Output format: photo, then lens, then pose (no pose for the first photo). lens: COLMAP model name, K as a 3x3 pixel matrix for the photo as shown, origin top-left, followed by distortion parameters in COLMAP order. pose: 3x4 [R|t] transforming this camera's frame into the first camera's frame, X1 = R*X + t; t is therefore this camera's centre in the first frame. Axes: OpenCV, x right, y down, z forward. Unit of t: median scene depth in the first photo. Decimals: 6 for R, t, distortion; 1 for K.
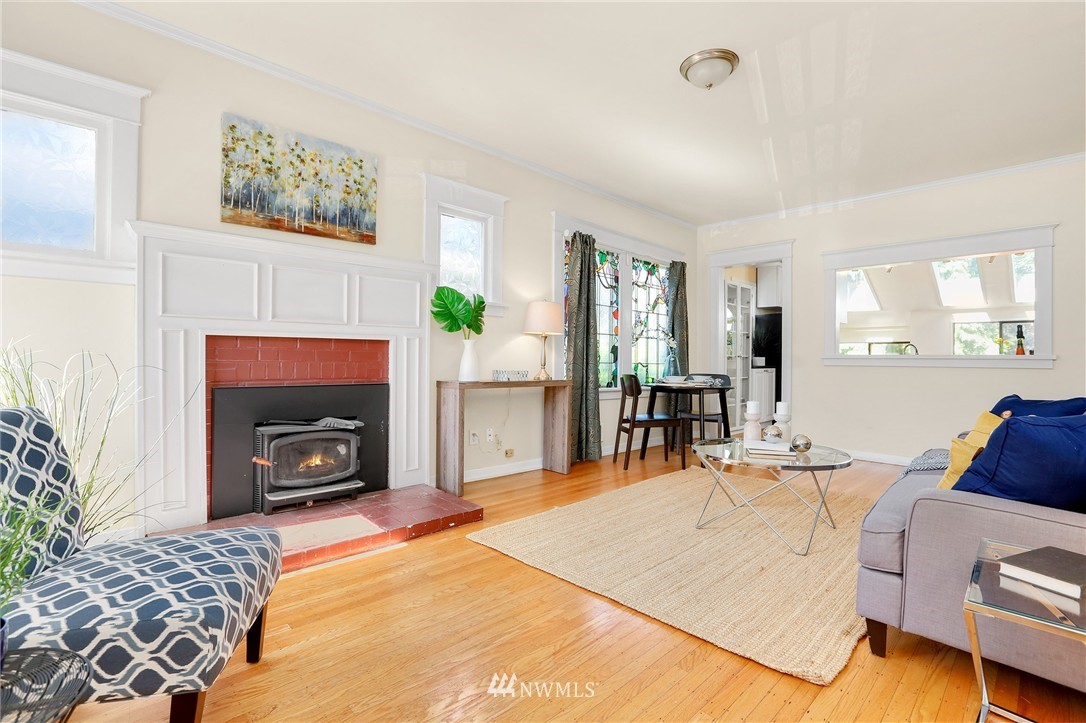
lens RADIAL K [[493.8, 0, 543.0], [0, 493.8, 361.5], [0, 0, 1]] dist [-0.051751, -0.000049]
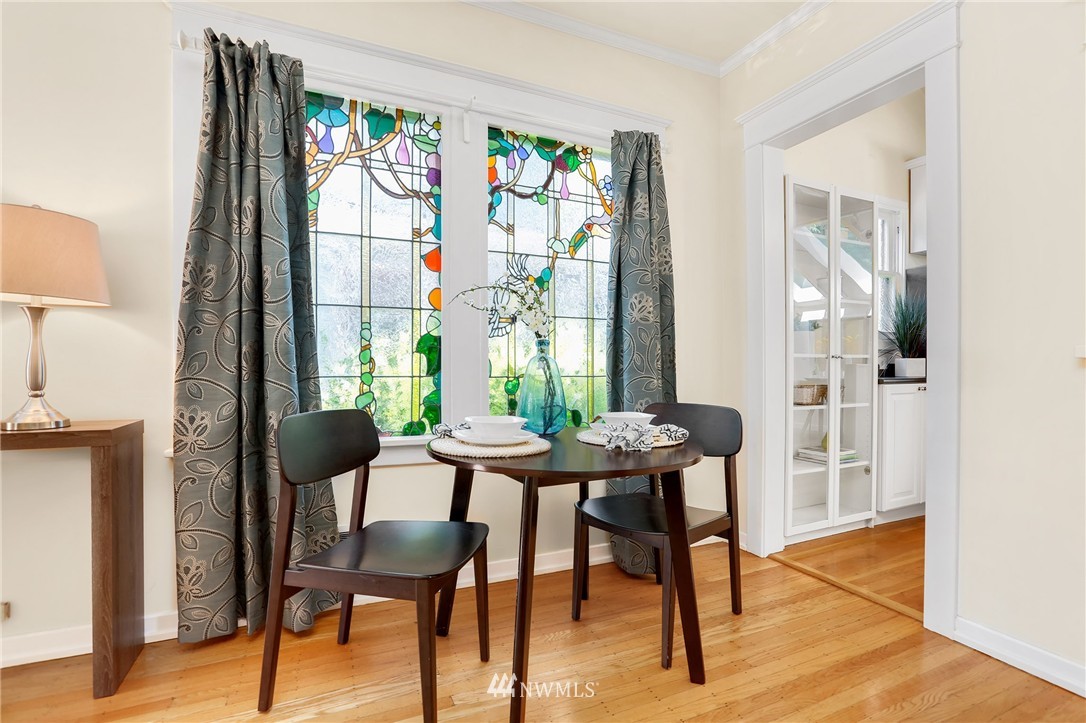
lens RADIAL K [[493.8, 0, 543.0], [0, 493.8, 361.5], [0, 0, 1]] dist [-0.051751, -0.000049]
pose [[0.939262, -0.008929, -0.343085, 0.359461], [0.004404, 0.999893, -0.013966, -0.003247], [0.343173, 0.011607, 0.939201, 0.612295]]
